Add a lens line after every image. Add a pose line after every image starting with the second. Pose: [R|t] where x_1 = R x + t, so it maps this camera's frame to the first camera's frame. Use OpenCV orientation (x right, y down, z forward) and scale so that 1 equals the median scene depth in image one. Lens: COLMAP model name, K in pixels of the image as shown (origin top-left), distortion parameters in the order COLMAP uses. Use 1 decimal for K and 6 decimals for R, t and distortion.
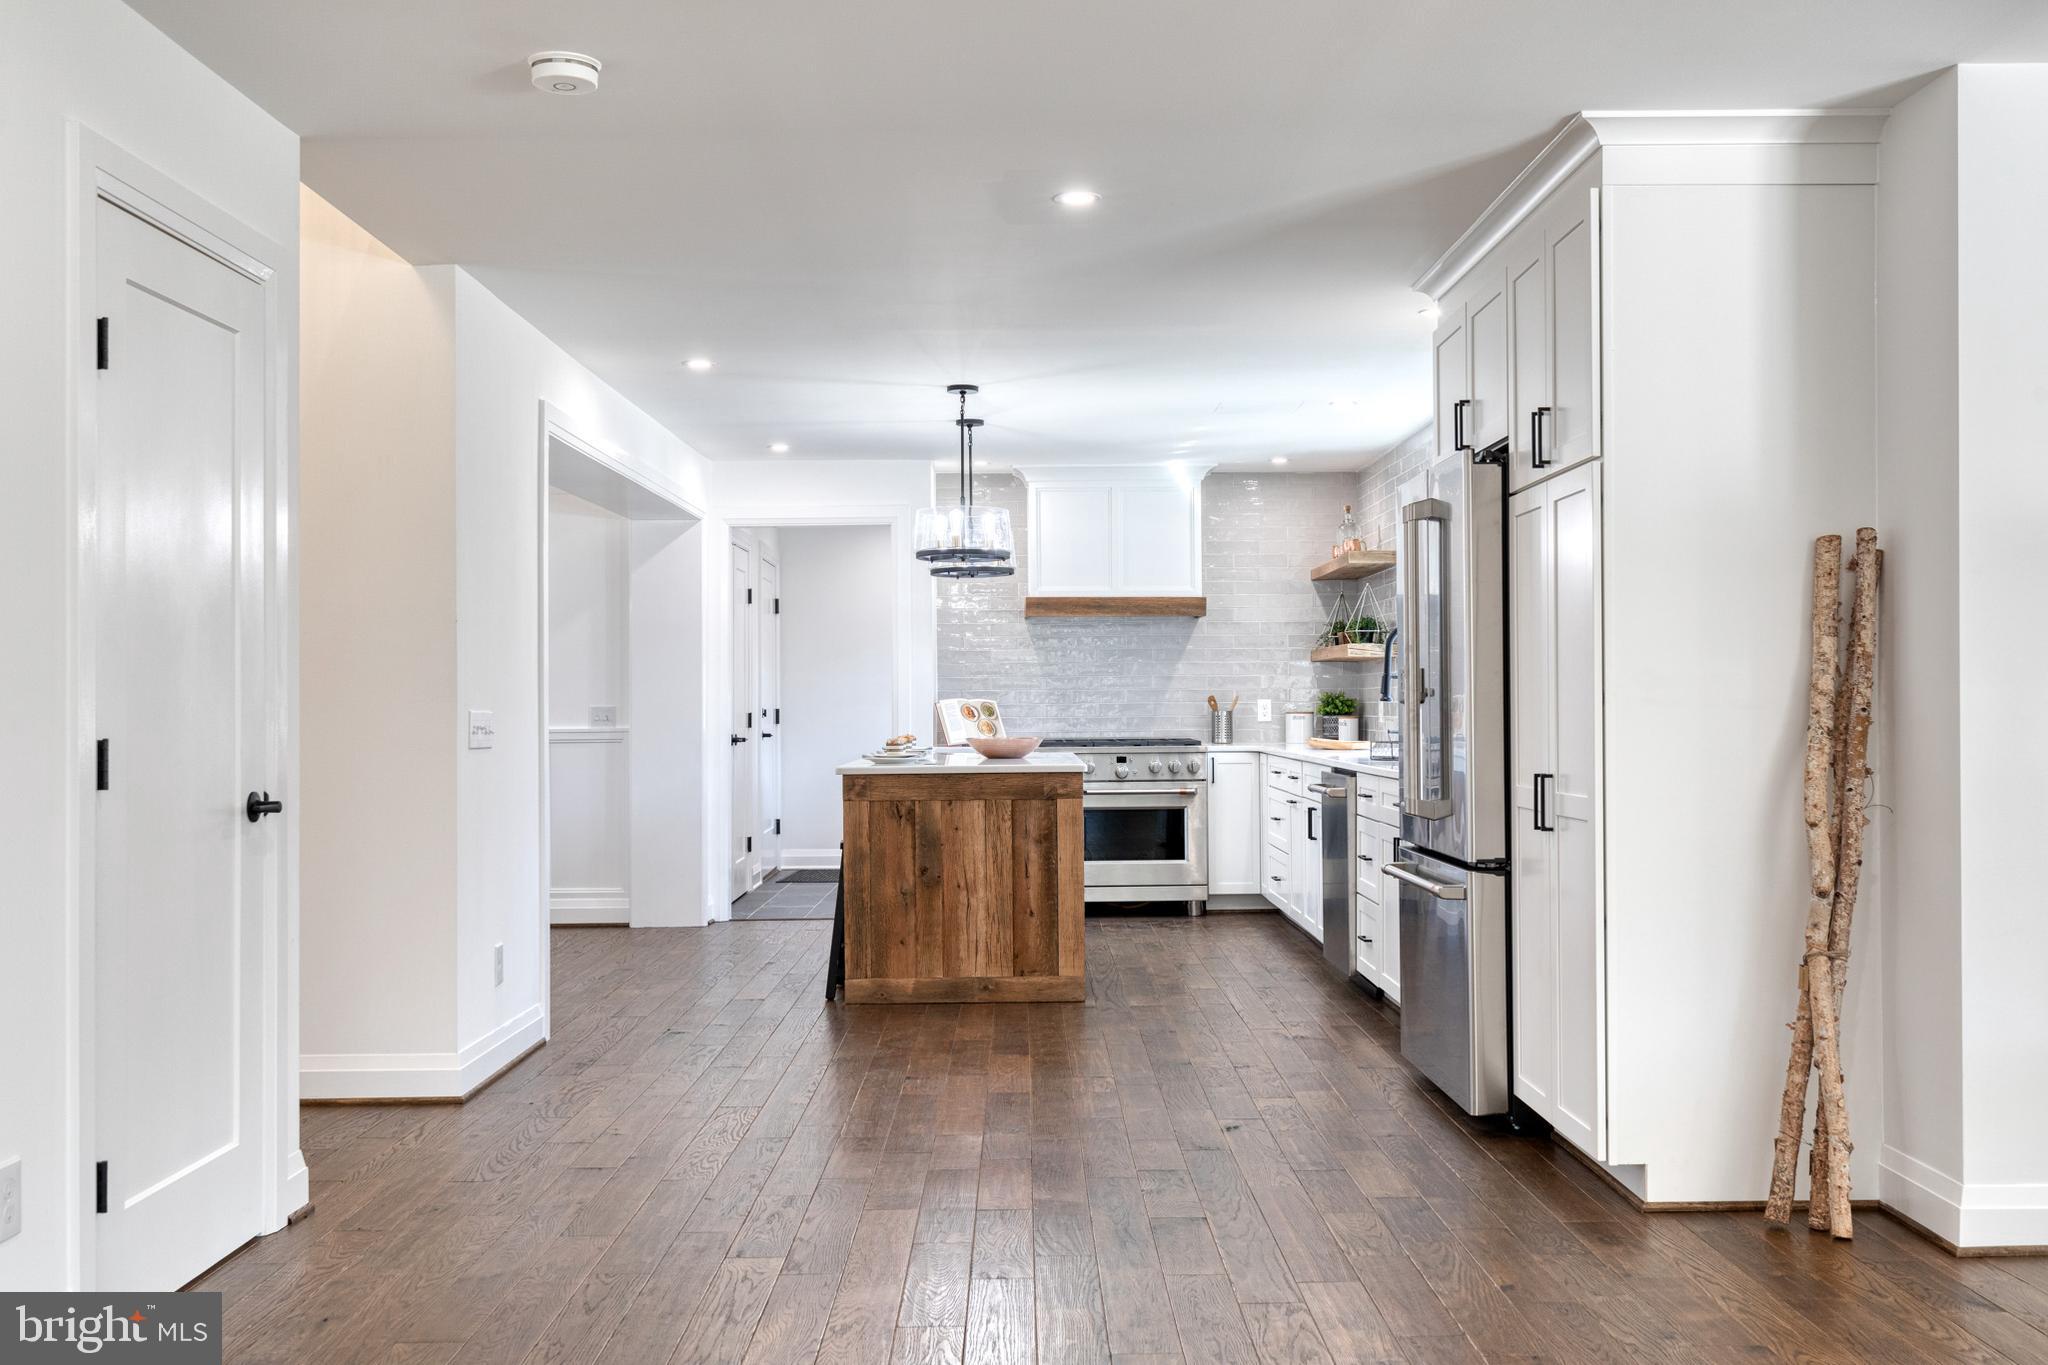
lens RADIAL K [[1937.7, 0, 1025.1], [0, 1937.7, 683.0], [0, 0, 1]] dist [0.024365, 0.000000]
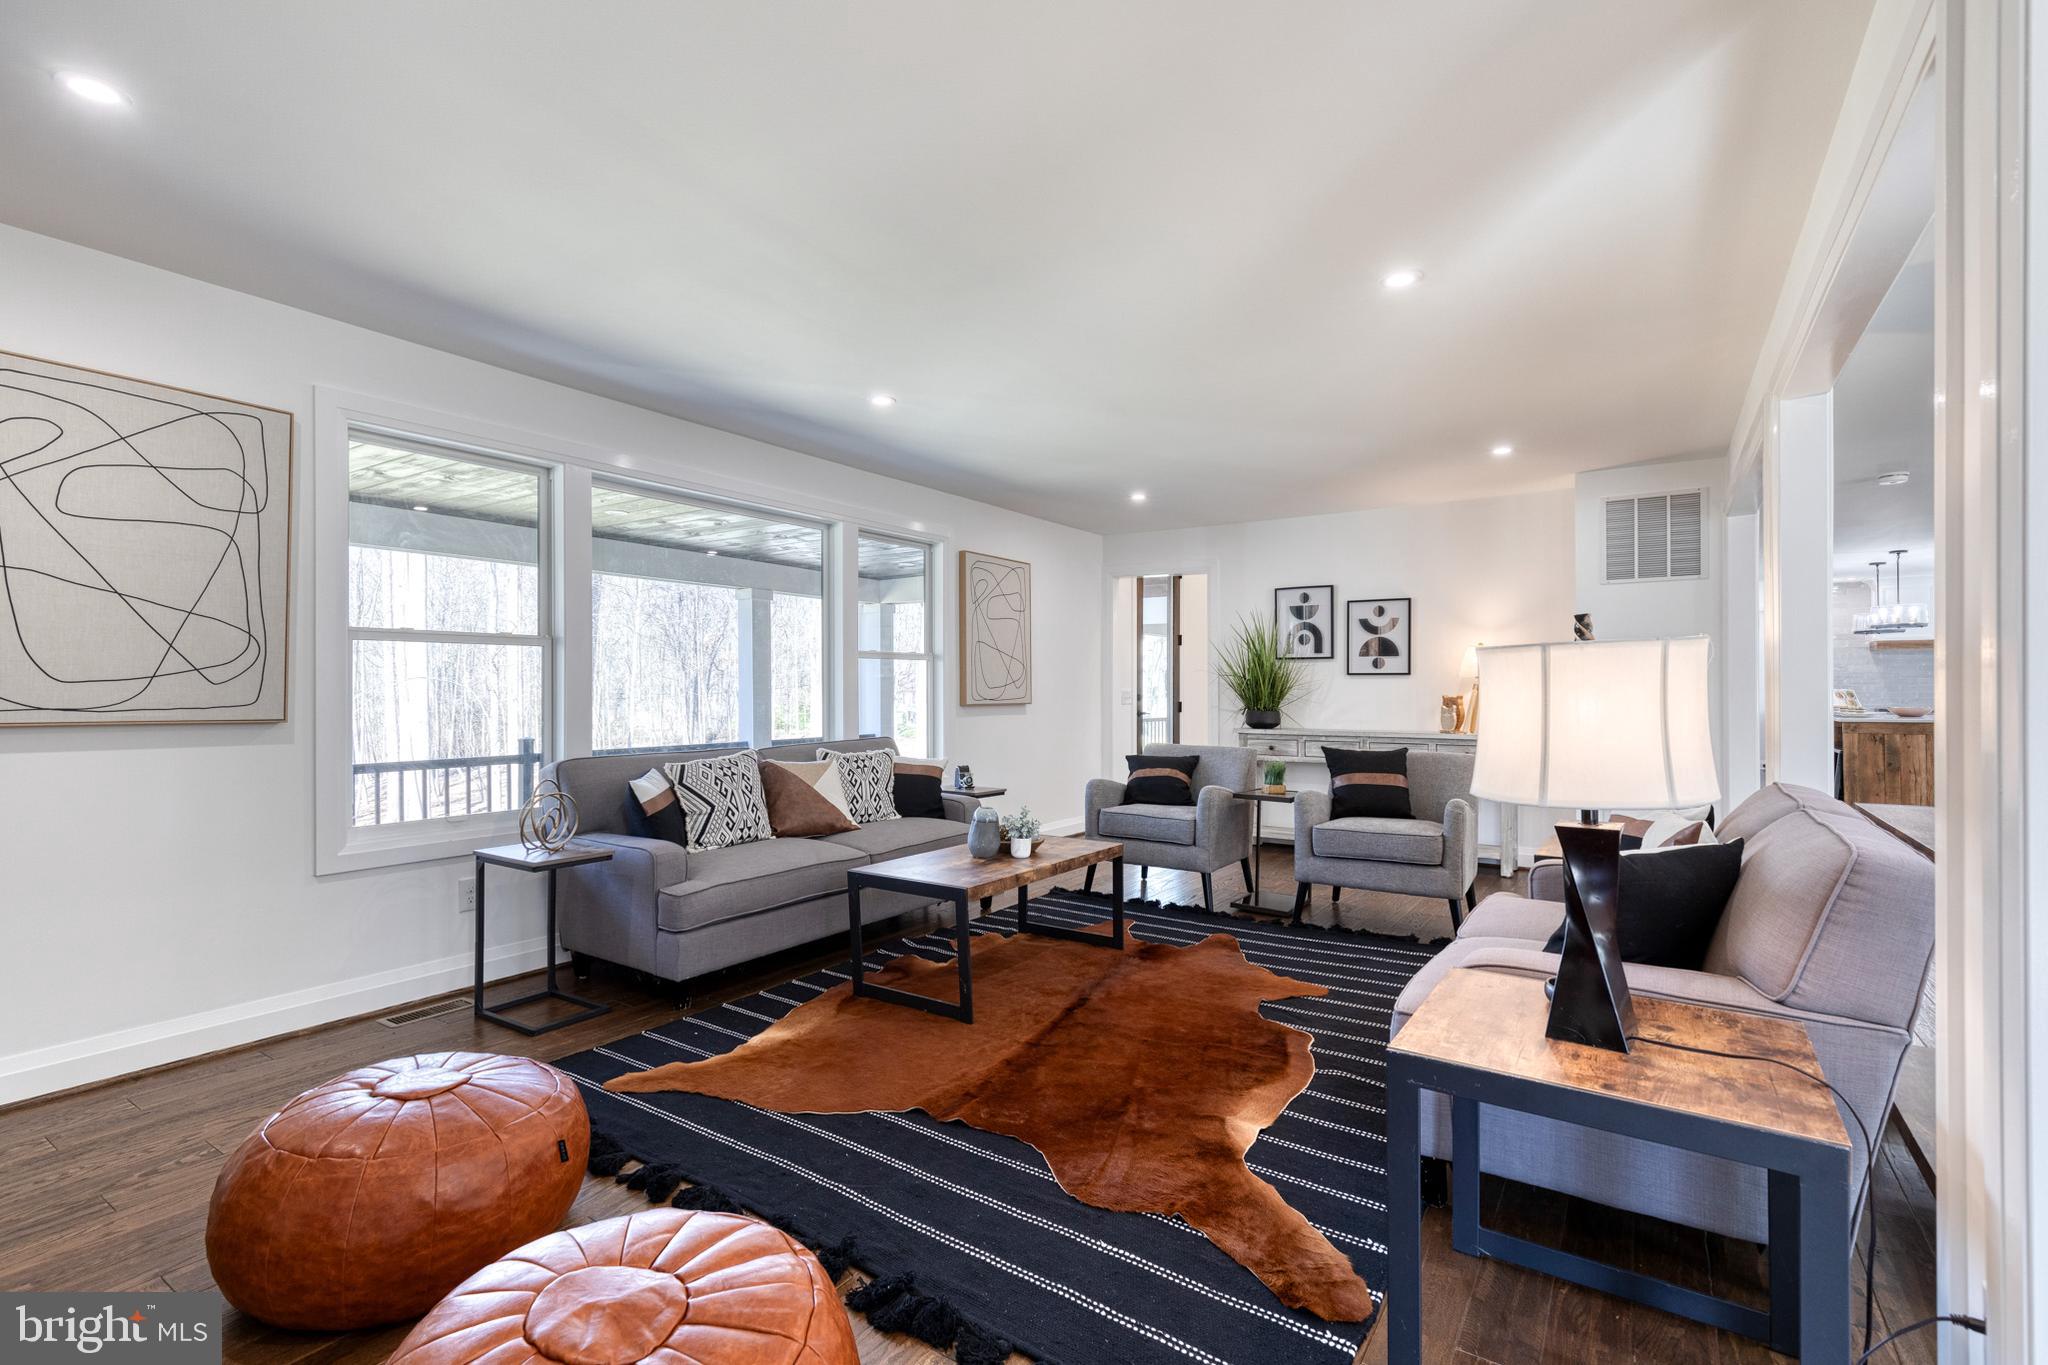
lens RADIAL K [[926.3, 0, 1026.0], [0, 926.3, 686.0], [0, 0, 1]] dist [0.007313, -0.001603]
pose [[0.831113, -0.001234, -0.556102, -0.290244], [0.005512, 0.999967, 0.006019, -0.008818], [0.556076, -0.008068, 0.831093, -0.491963]]
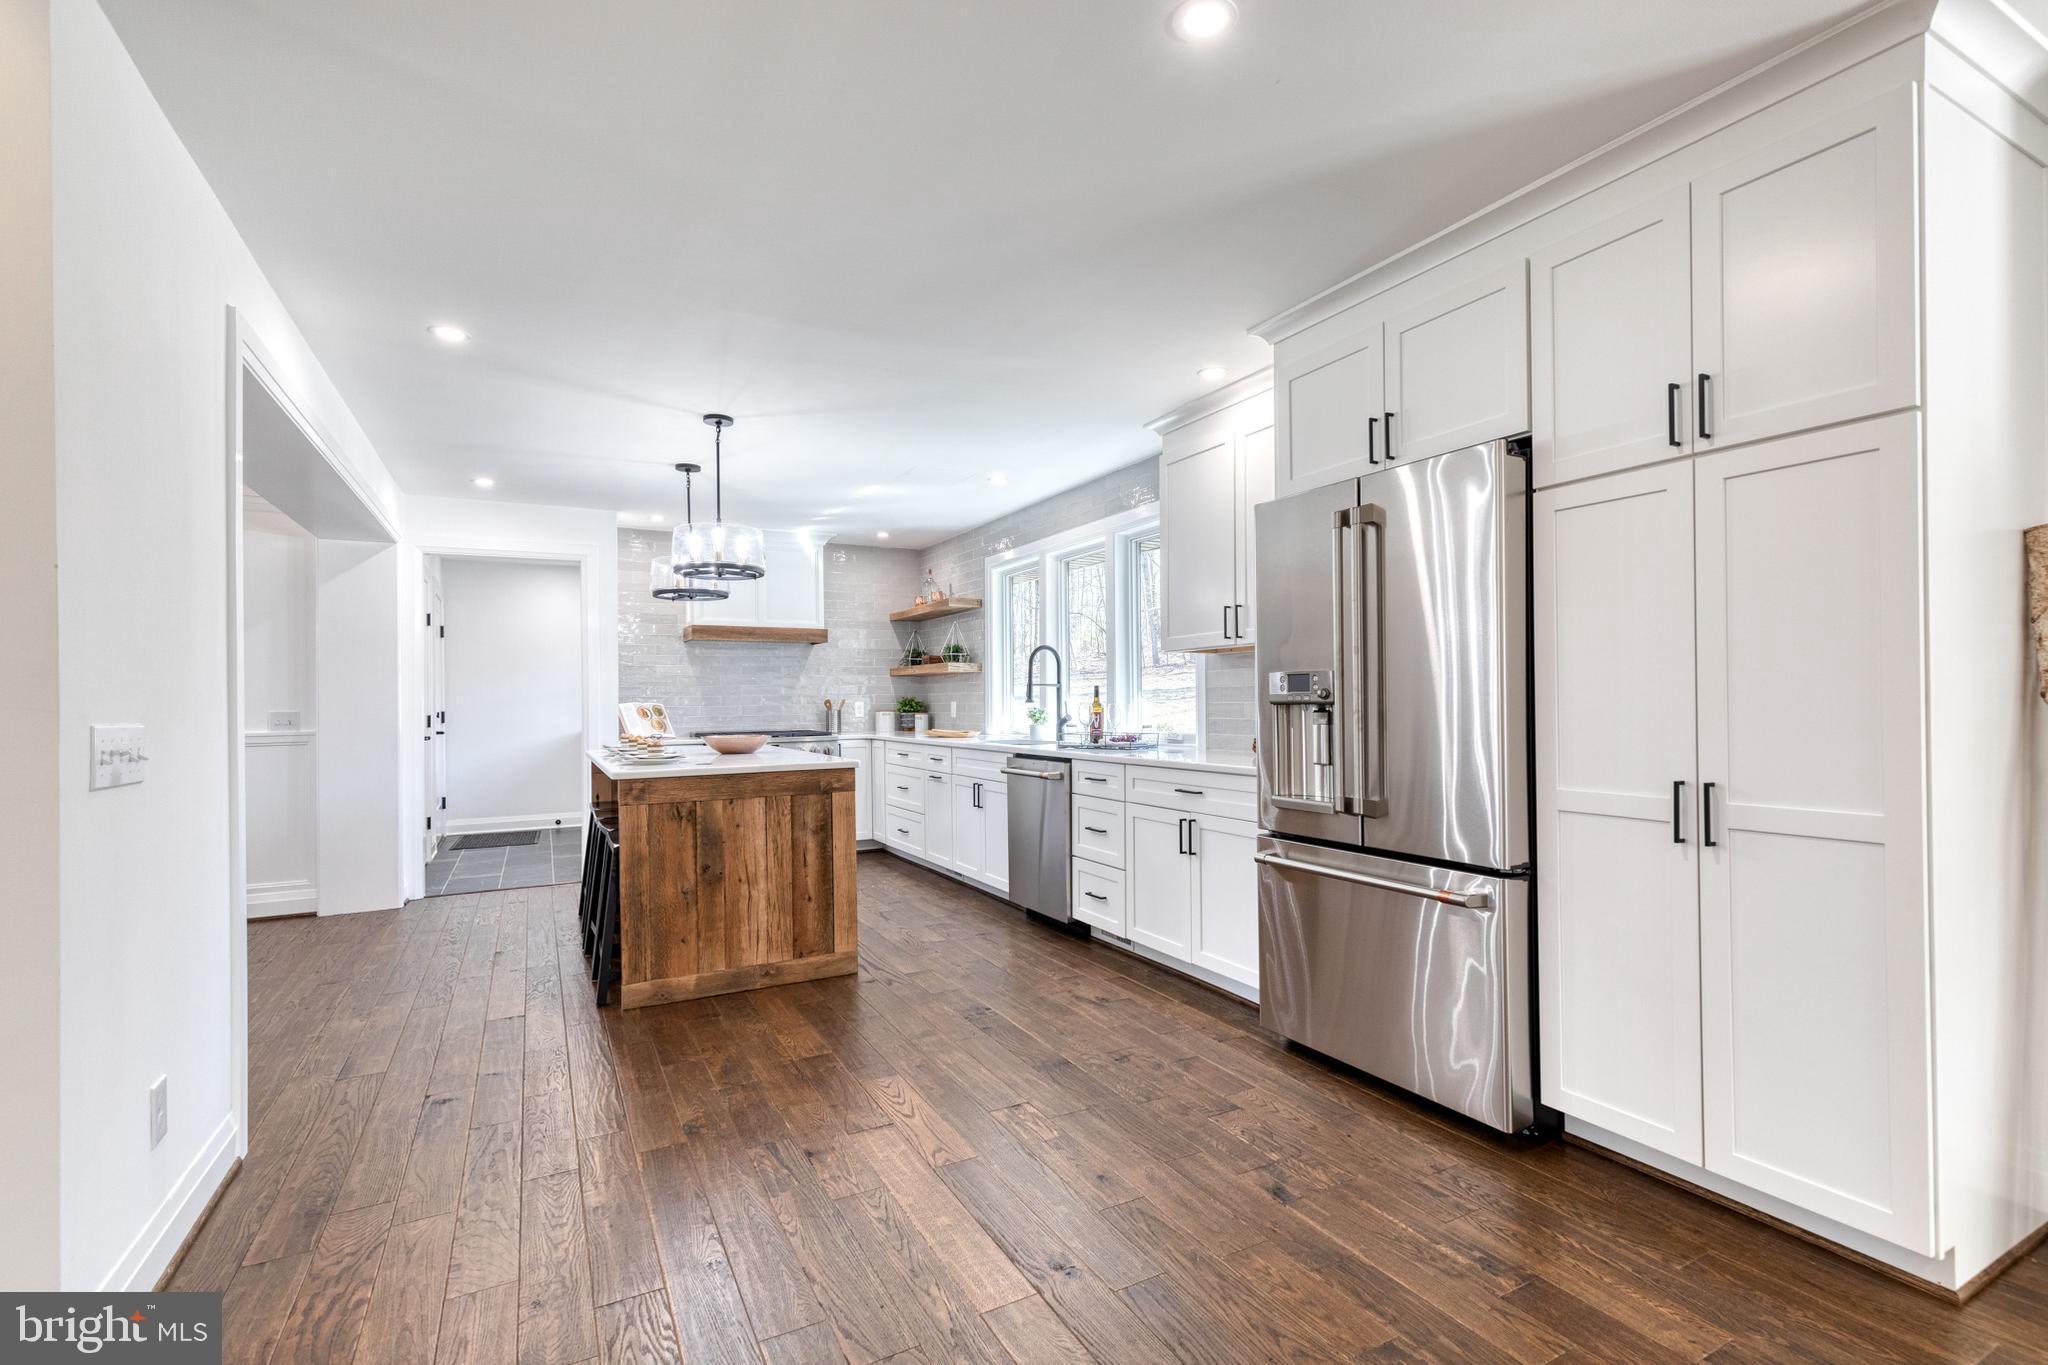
lens RADIAL K [[926.3, 0, 1035.9], [0, 926.3, 697.4], [0, 0, 1]] dist [0.007313, -0.001603]
pose [[0.880258, -0.002067, 0.474490, -0.131467], [0.000529, 0.999994, 0.003374, 0.003925], [-0.474494, -0.002719, 0.880254, 0.481294]]
